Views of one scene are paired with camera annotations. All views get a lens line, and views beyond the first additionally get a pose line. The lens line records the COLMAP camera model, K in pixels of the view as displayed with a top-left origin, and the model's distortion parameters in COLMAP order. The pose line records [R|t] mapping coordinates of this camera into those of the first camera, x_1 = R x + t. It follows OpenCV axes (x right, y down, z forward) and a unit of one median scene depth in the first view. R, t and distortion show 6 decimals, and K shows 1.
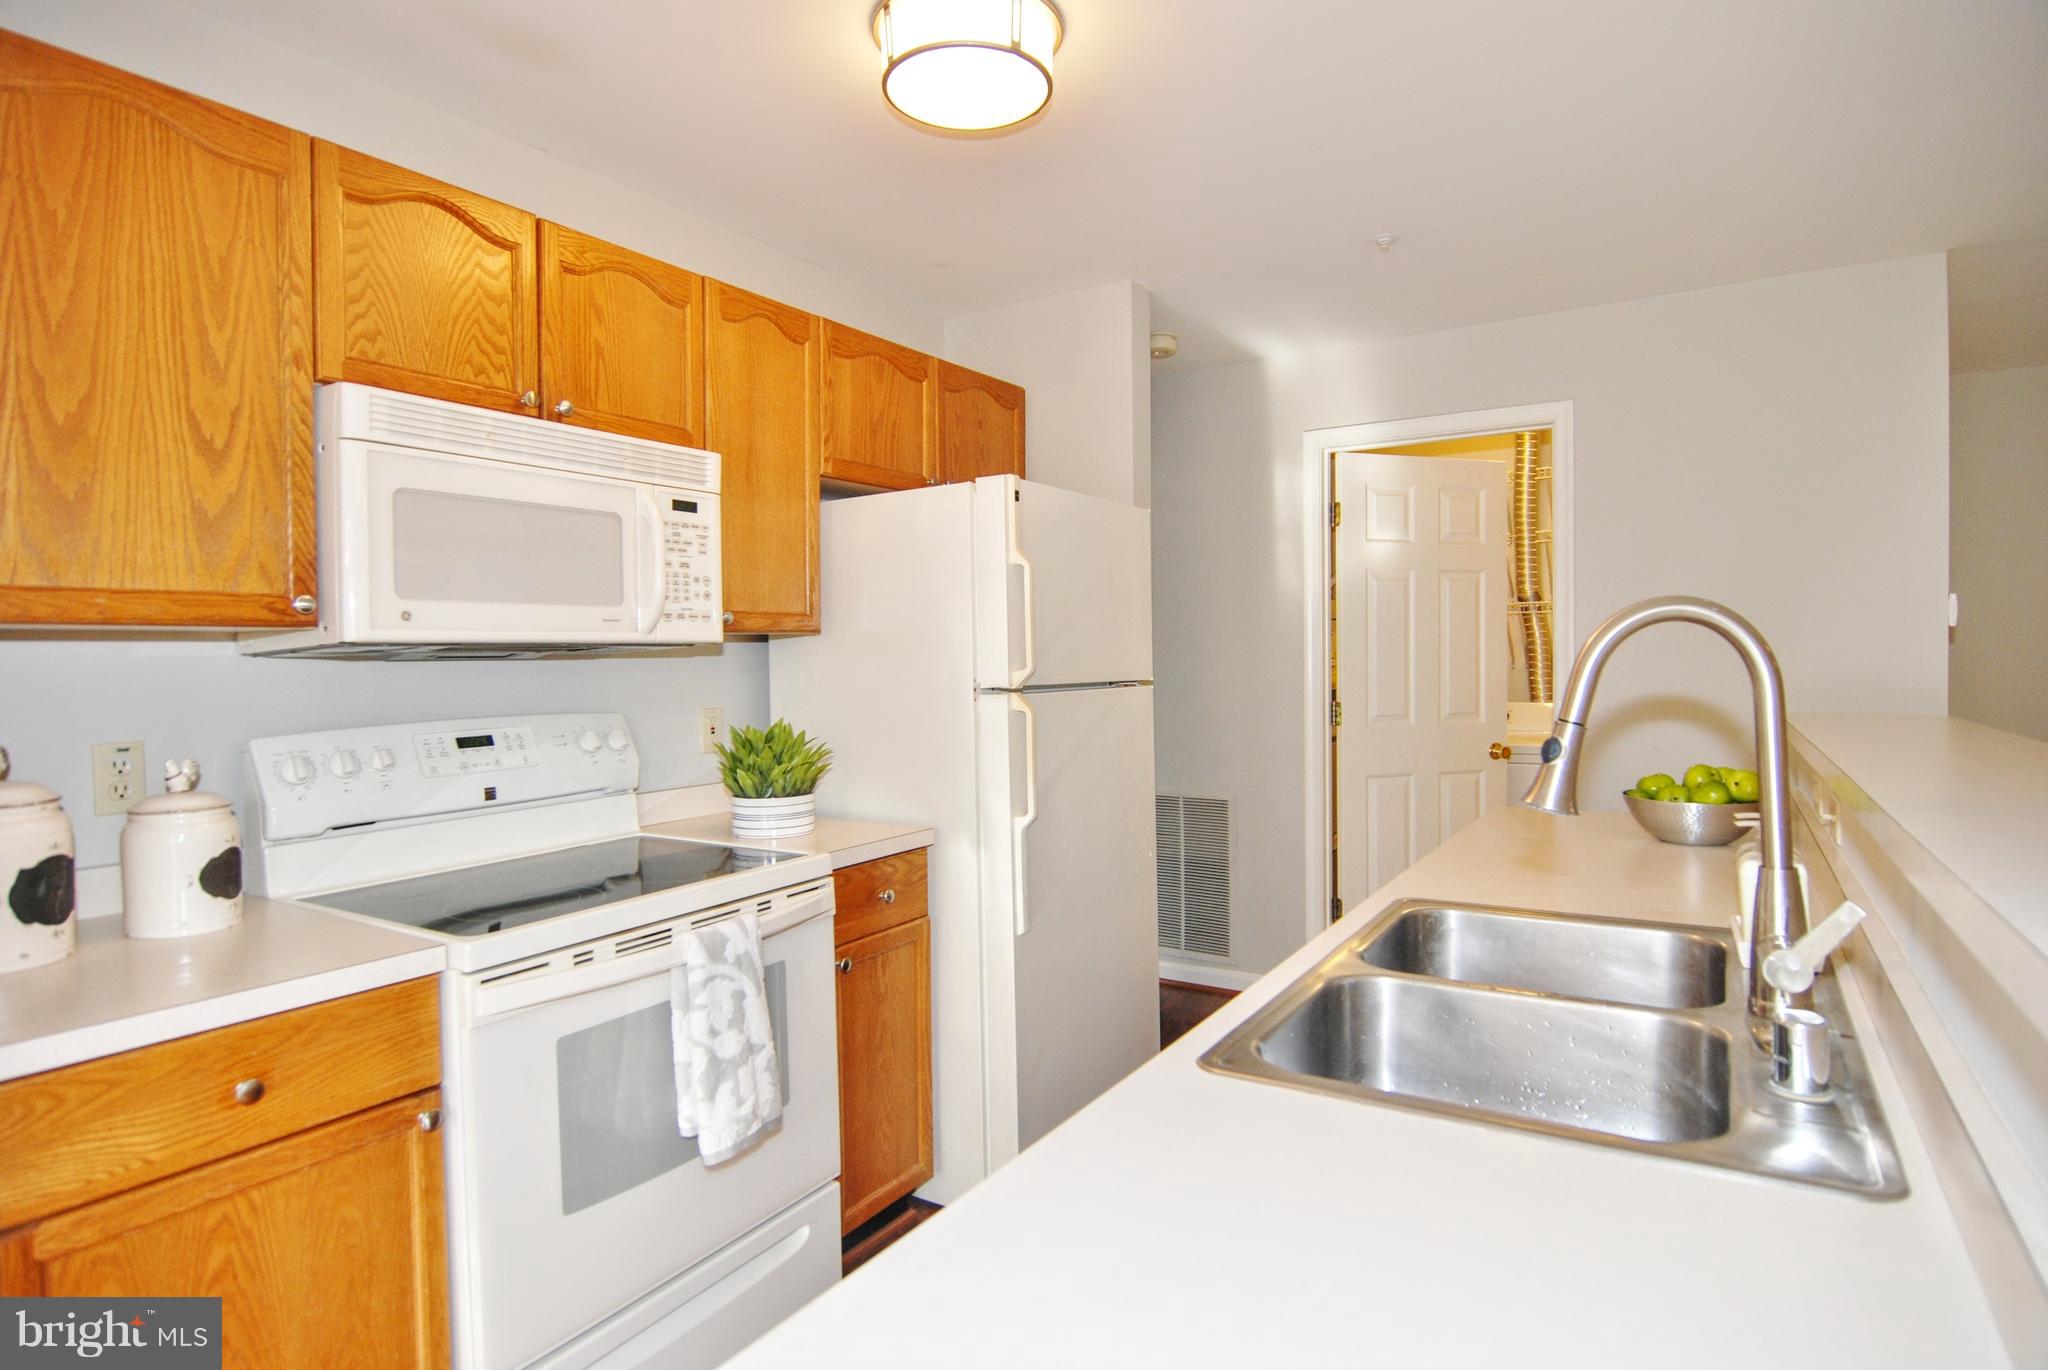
lens RADIAL K [[1099.8, 0, 1021.7], [0, 1099.8, 675.3], [0, 0, 1]] dist [-0.003548, -0.011986]
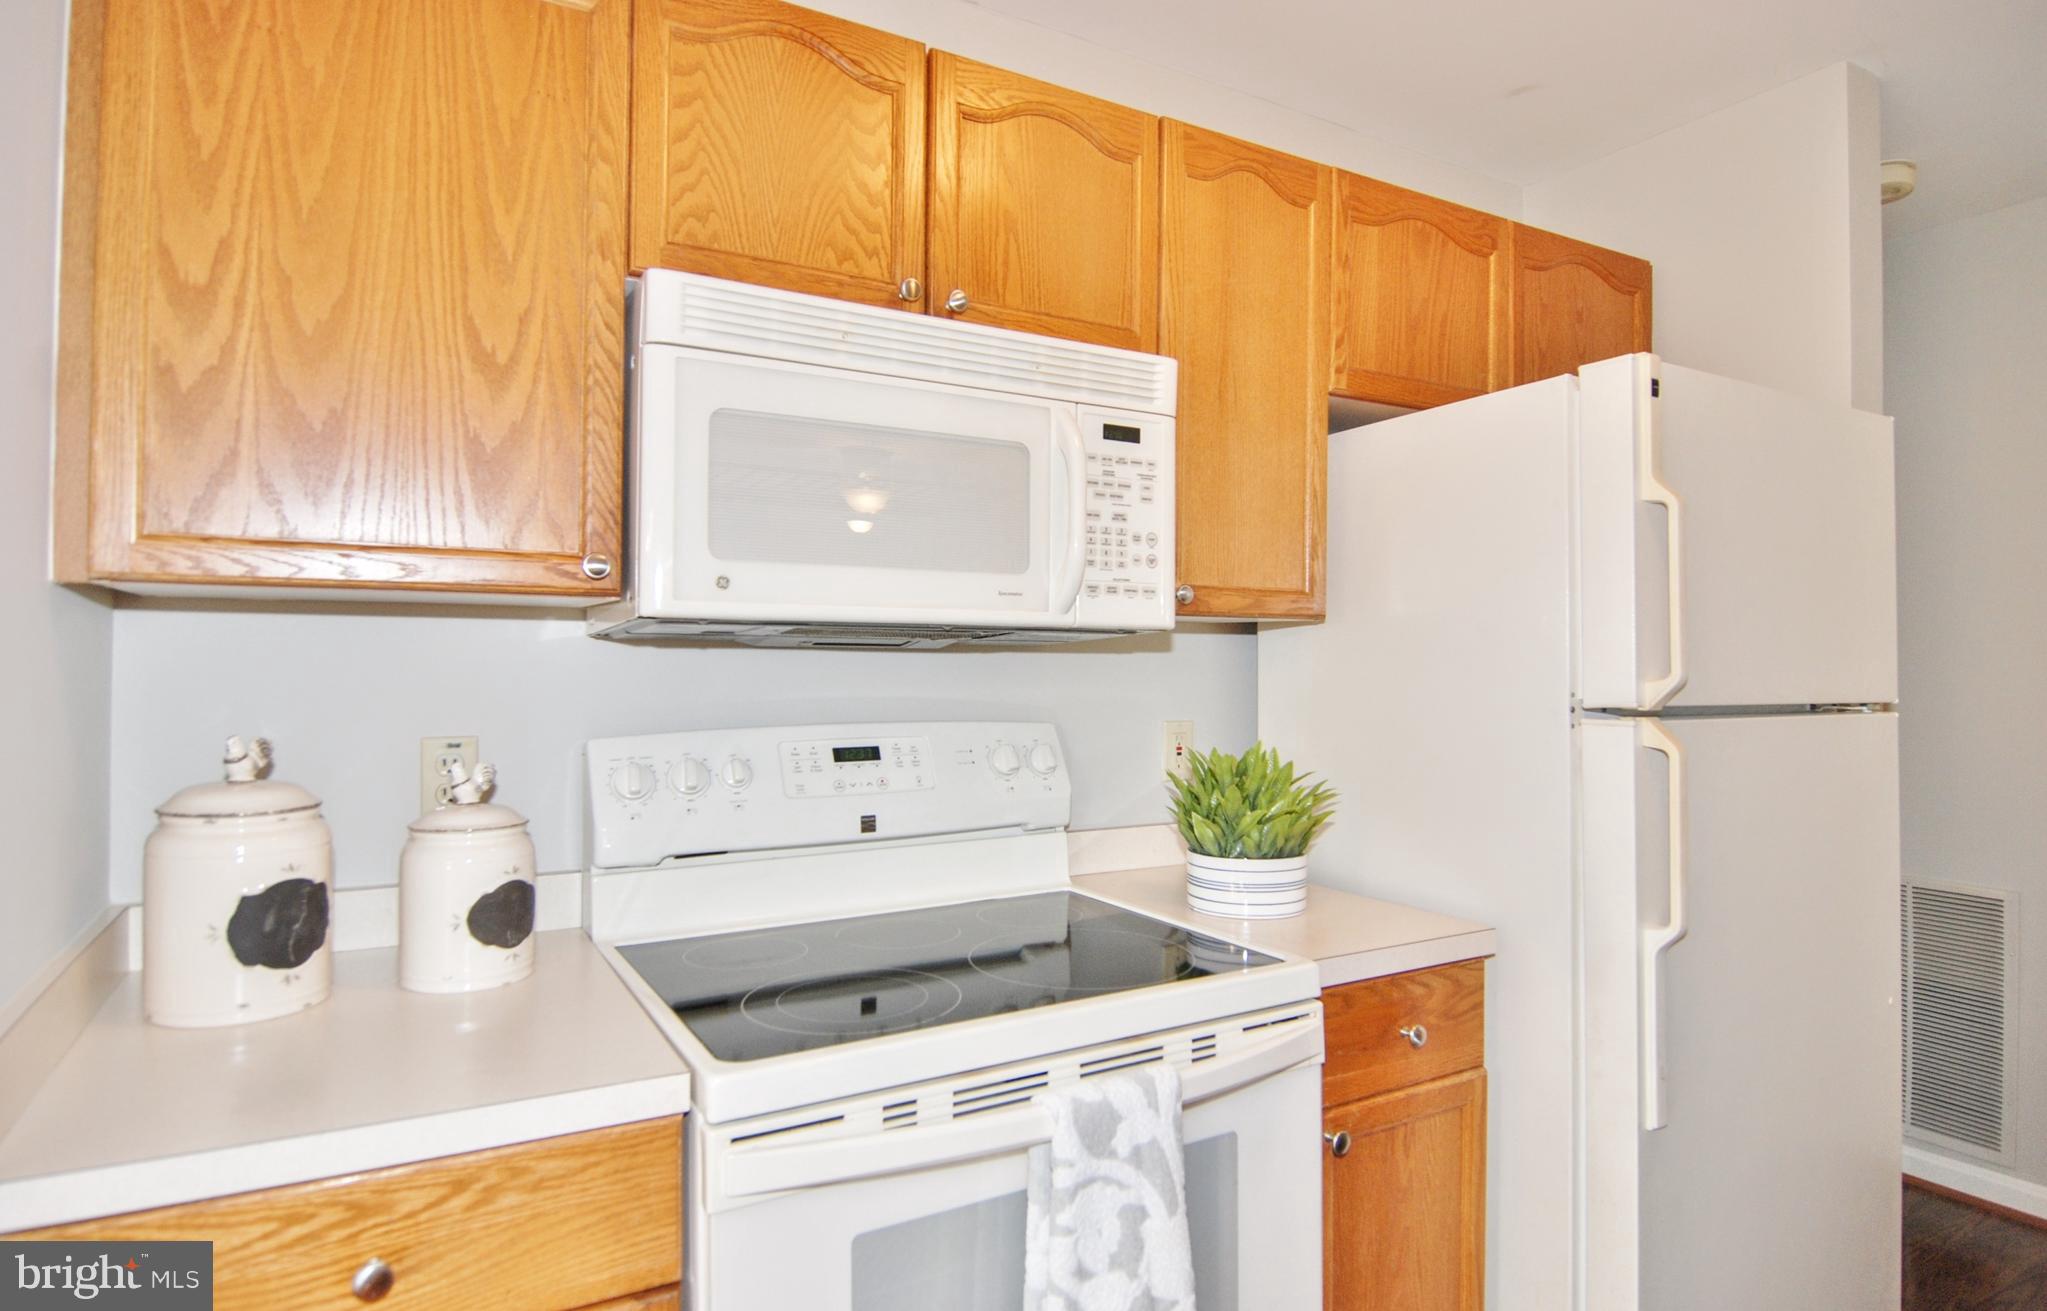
lens RADIAL K [[1131.0, 0, 1023.9], [0, 1131.0, 647.1], [0, 0, 1]] dist [-0.014677, -0.002184]
pose [[0.887053, 0.012276, -0.461504, -0.031053], [-0.026410, 0.999359, -0.024179, 0.001694], [0.460911, 0.033636, 0.886809, 0.381384]]
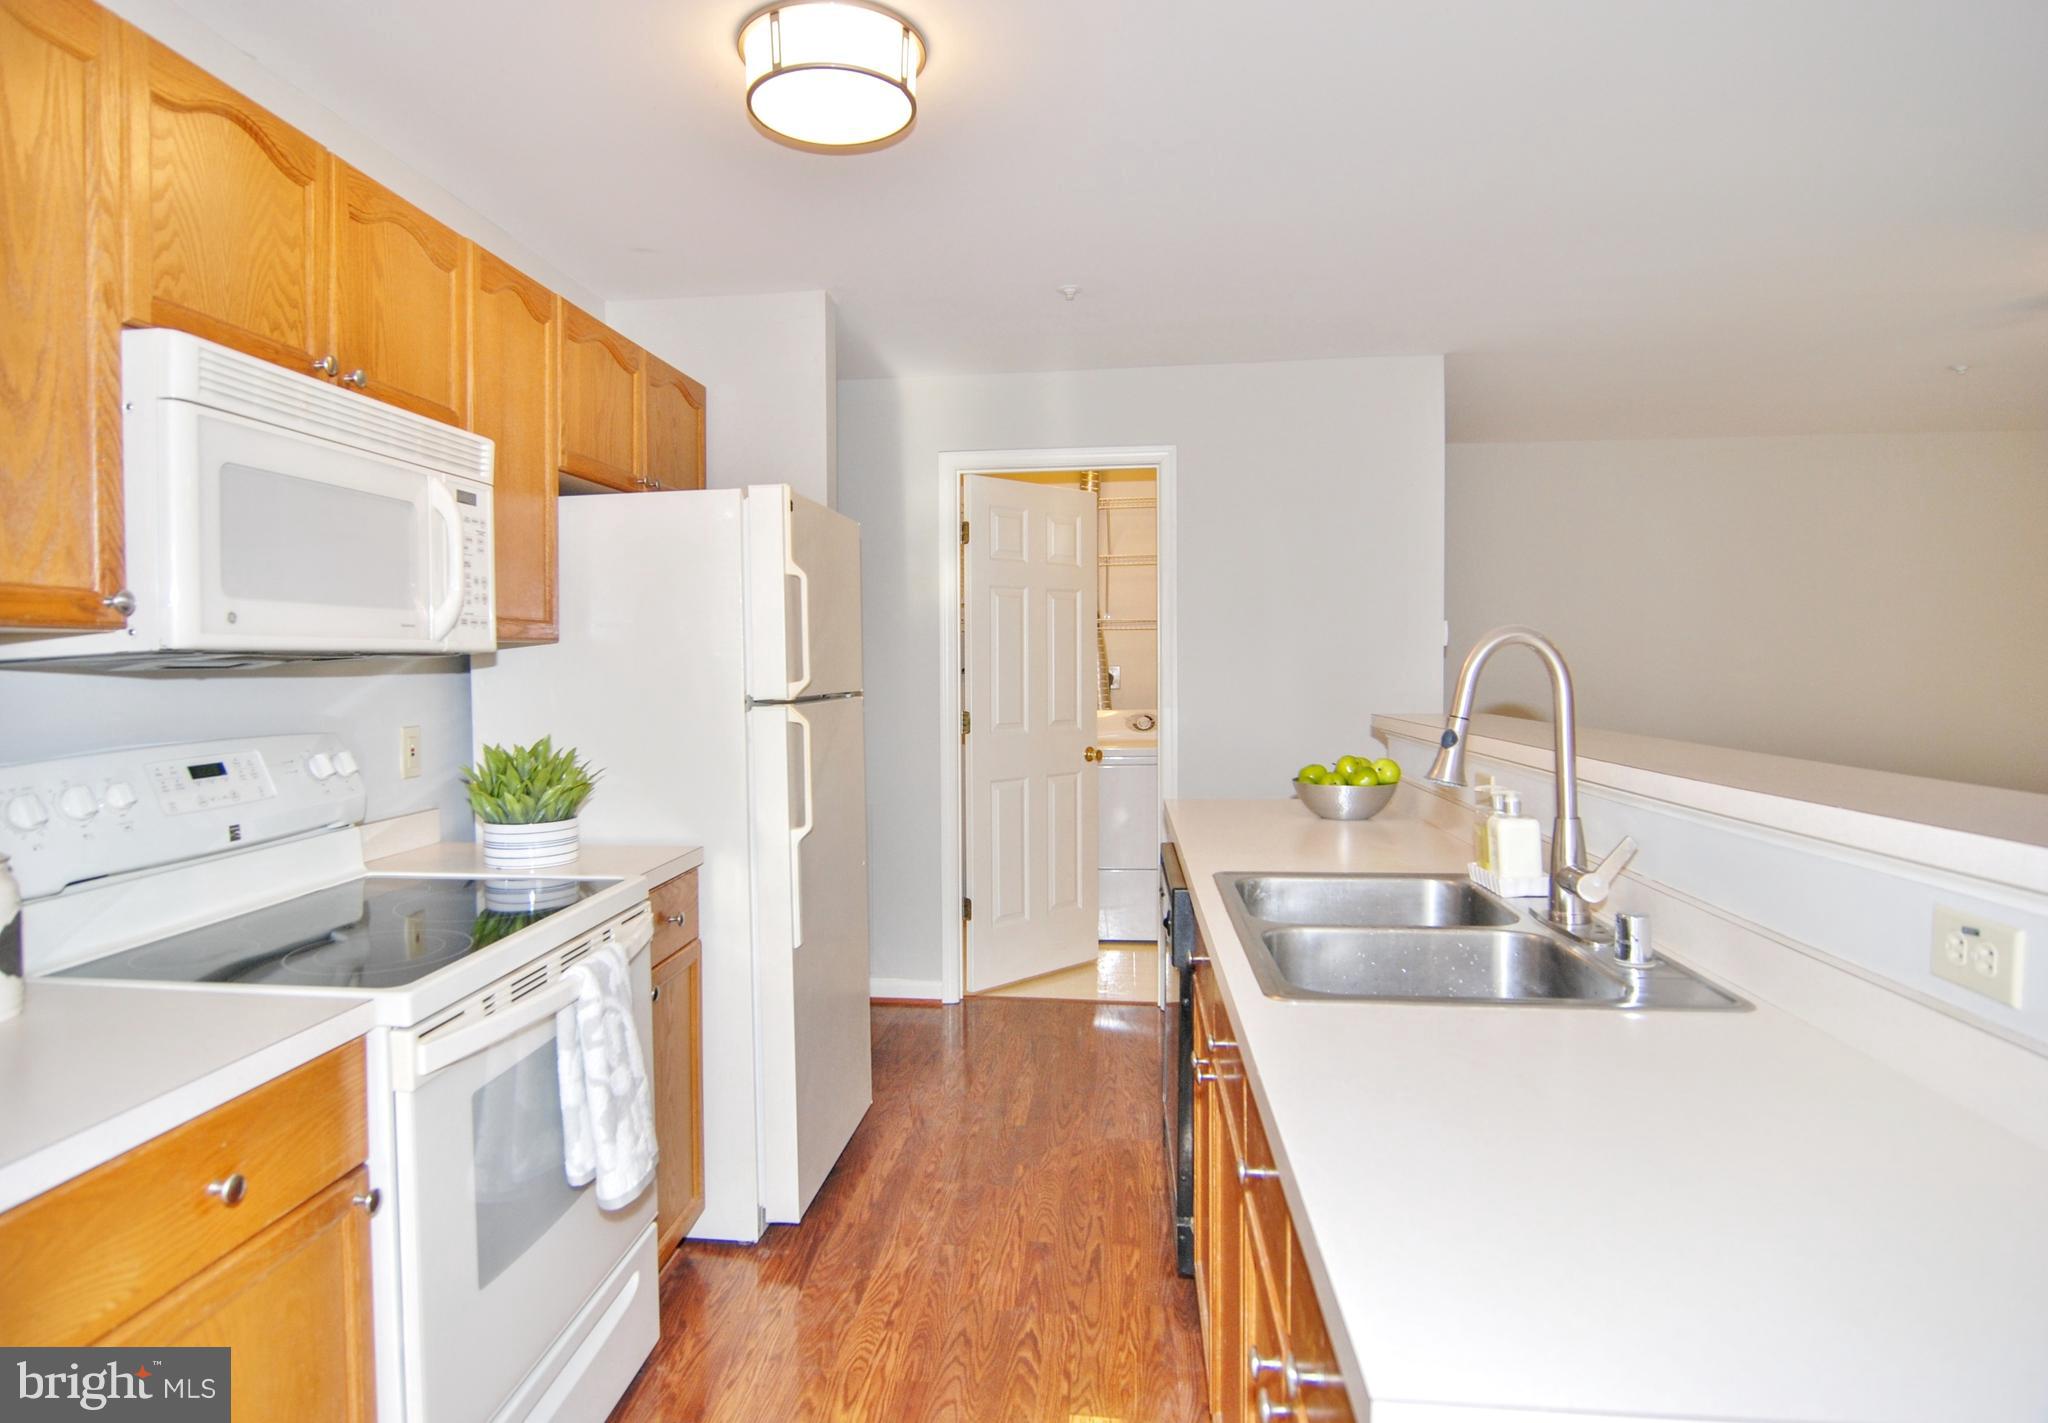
lens RADIAL K [[1166.5, 0, 960.4], [0, 1166.5, 688.5], [0, 0, 1]] dist [-0.001887, -0.010701]
pose [[0.908123, -0.005539, 0.418668, -0.384660], [0.005206, 0.999985, 0.001937, 0.000482], [-0.418672, 0.000421, 0.908137, -0.024893]]
